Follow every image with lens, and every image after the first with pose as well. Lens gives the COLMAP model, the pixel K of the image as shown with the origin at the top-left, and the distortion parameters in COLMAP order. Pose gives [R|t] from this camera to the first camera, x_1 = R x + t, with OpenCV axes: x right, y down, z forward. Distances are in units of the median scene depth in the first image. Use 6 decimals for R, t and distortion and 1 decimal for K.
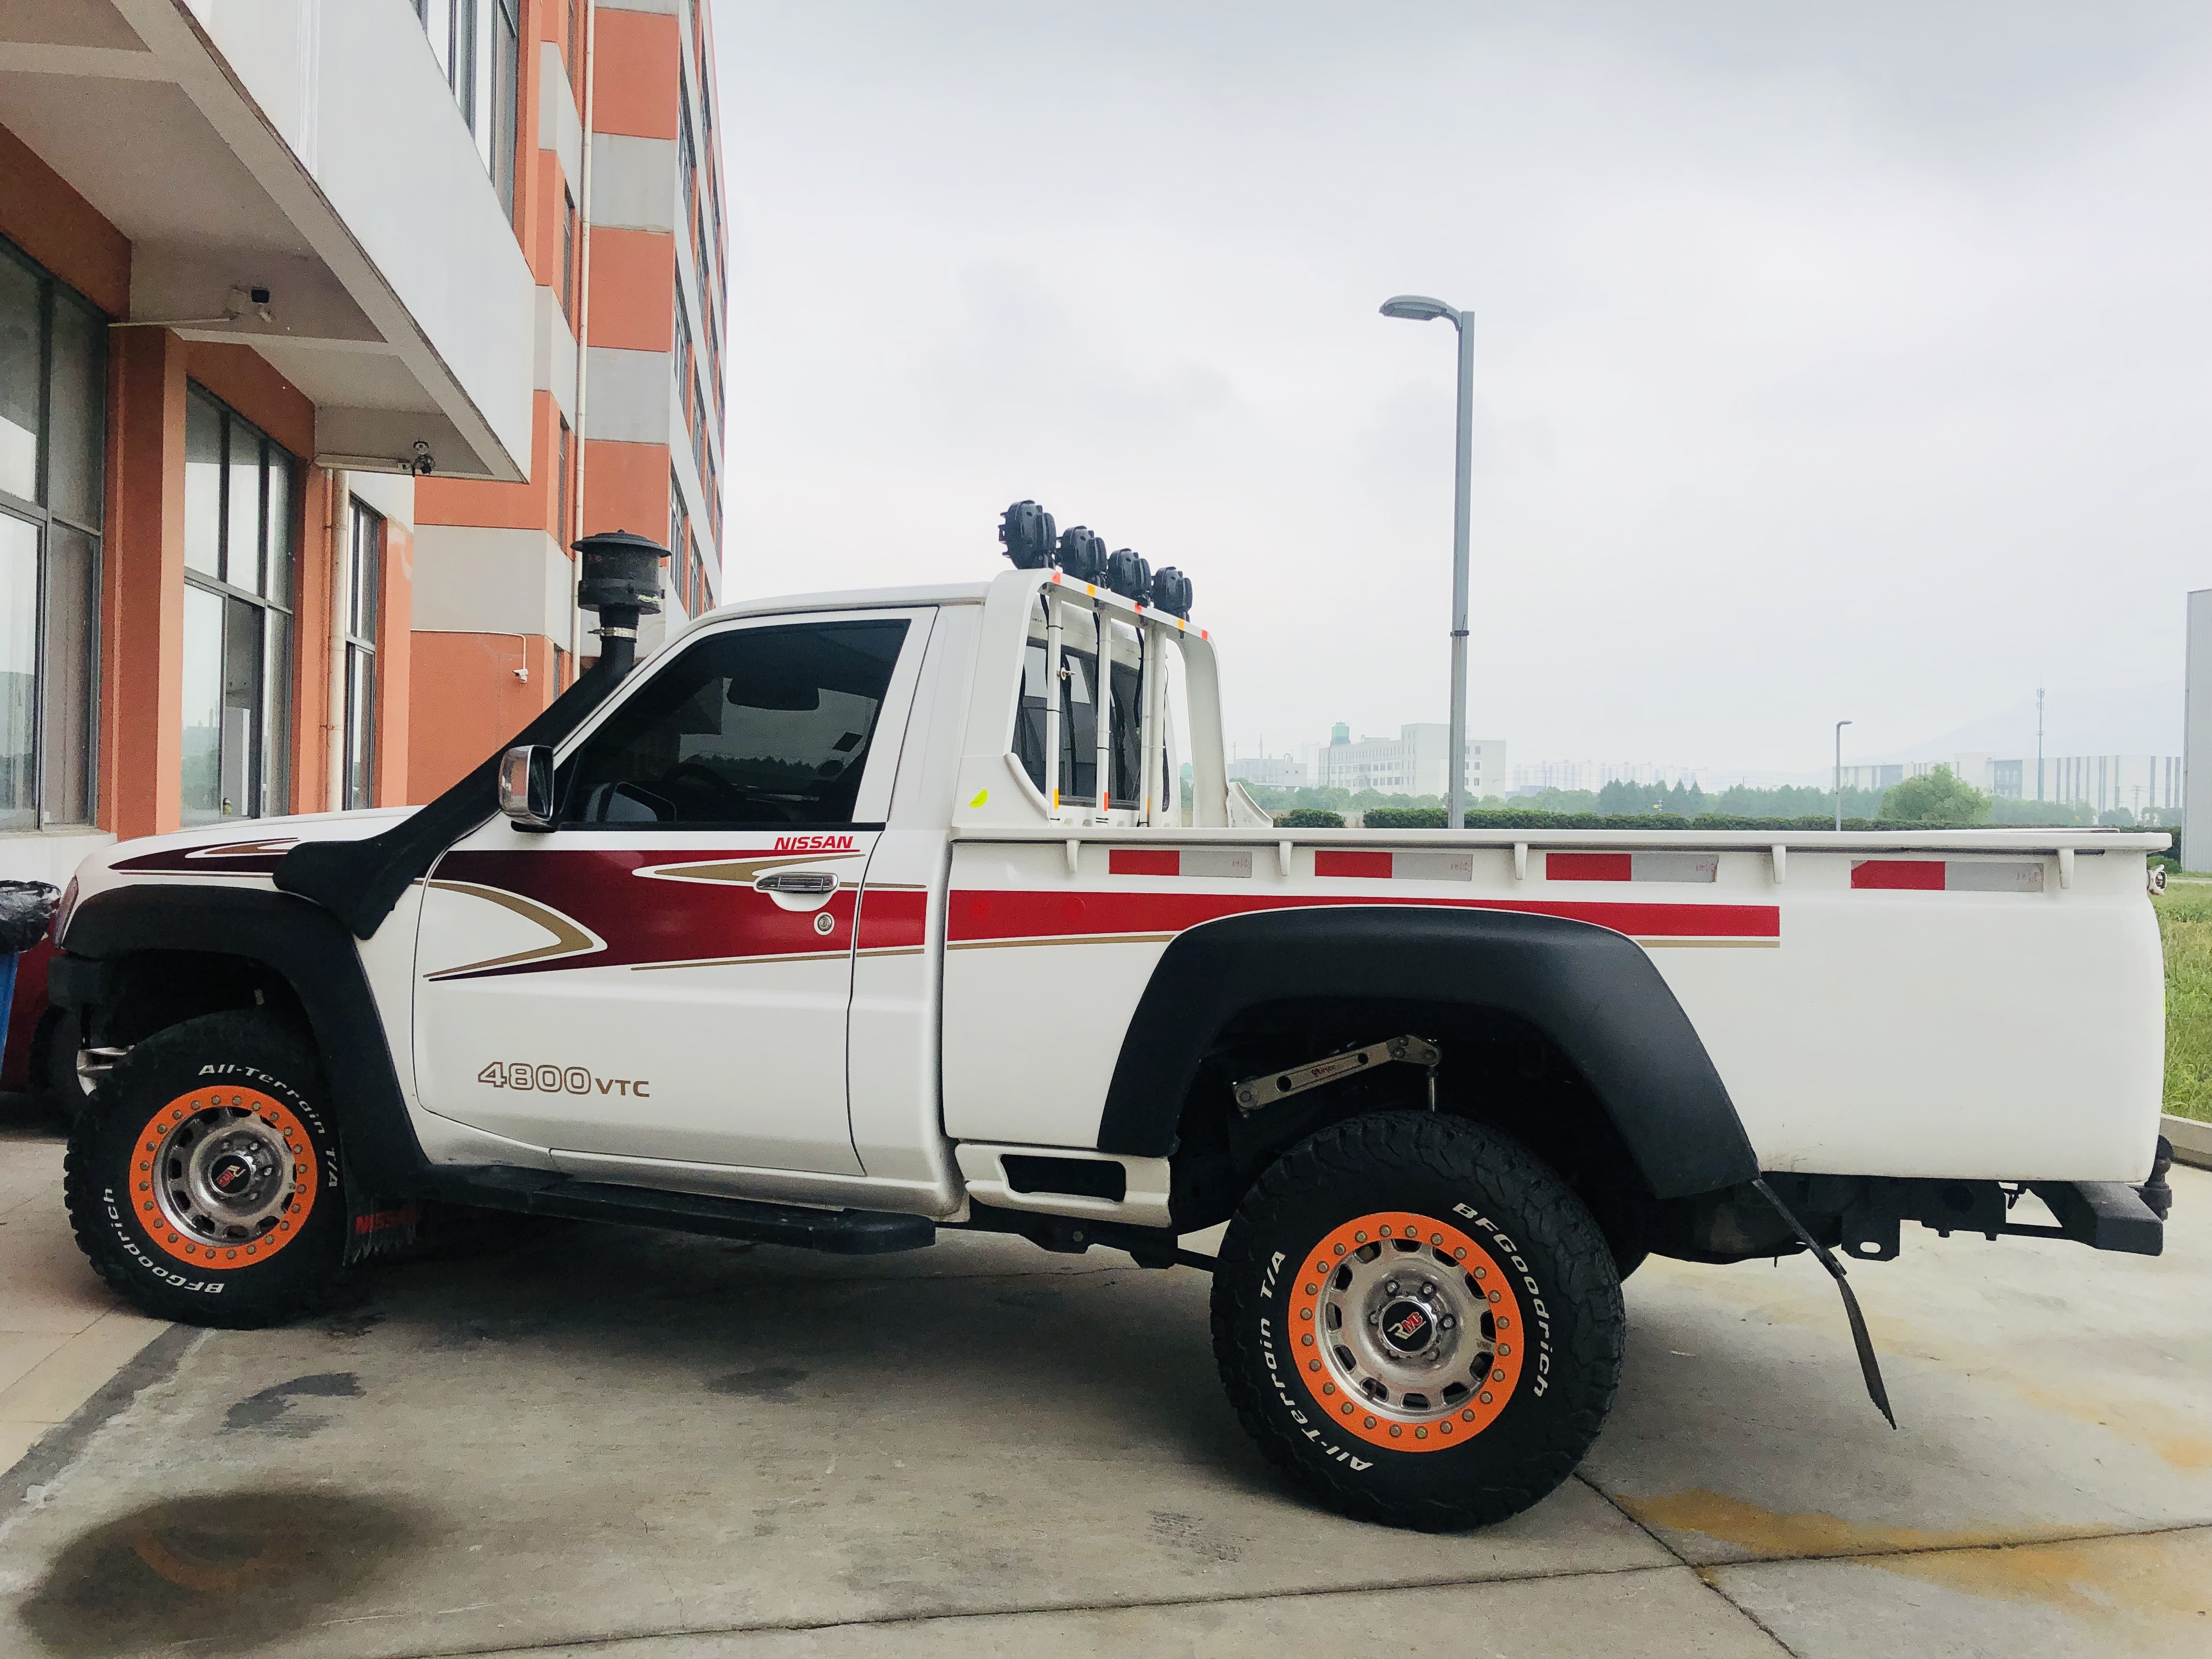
lens RADIAL K [[1792.7, 0, 1106.0], [0, 1792.7, 829.5], [0, 0, 1]] dist [0.049997, -0.009927]
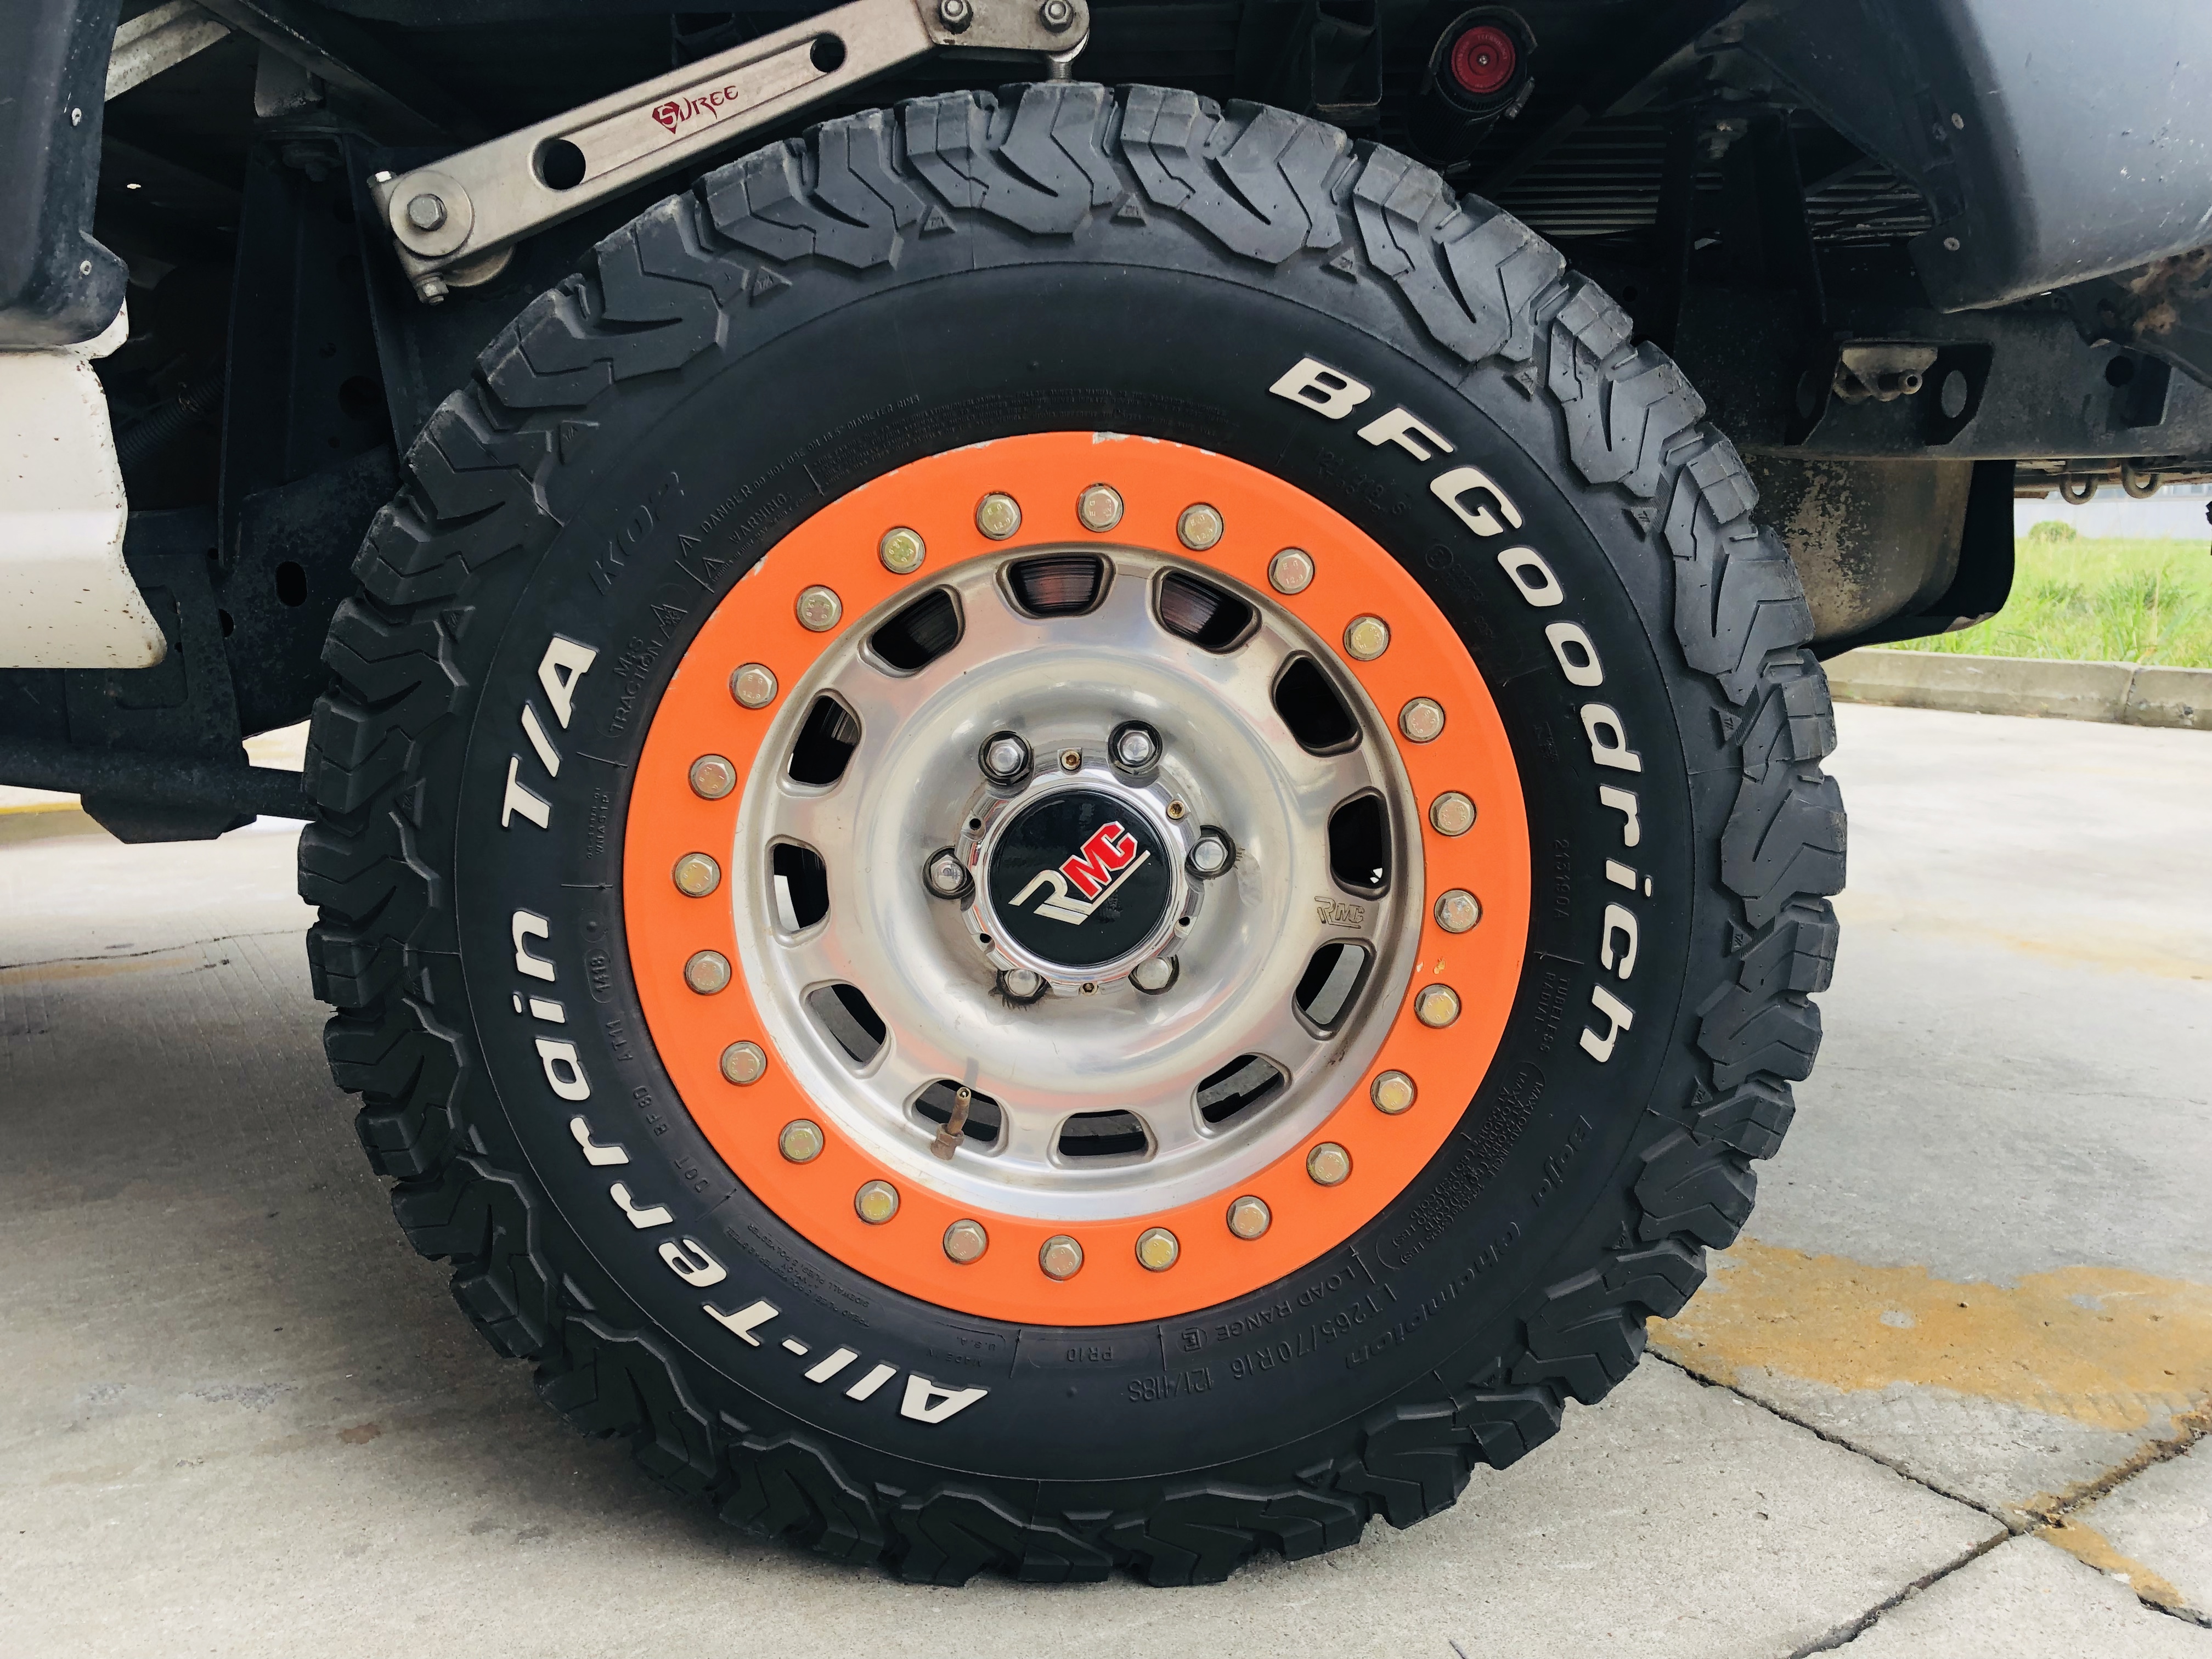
lens RADIAL K [[1792.7, 0, 1106.0], [0, 1792.7, 829.5], [0, 0, 1]] dist [0.049997, -0.009927]
pose [[0.932821, -0.082688, 0.350725, 0.075970], [0.025223, 0.985911, 0.165356, 0.220506], [-0.359457, -0.145401, 0.921764, 0.740040]]
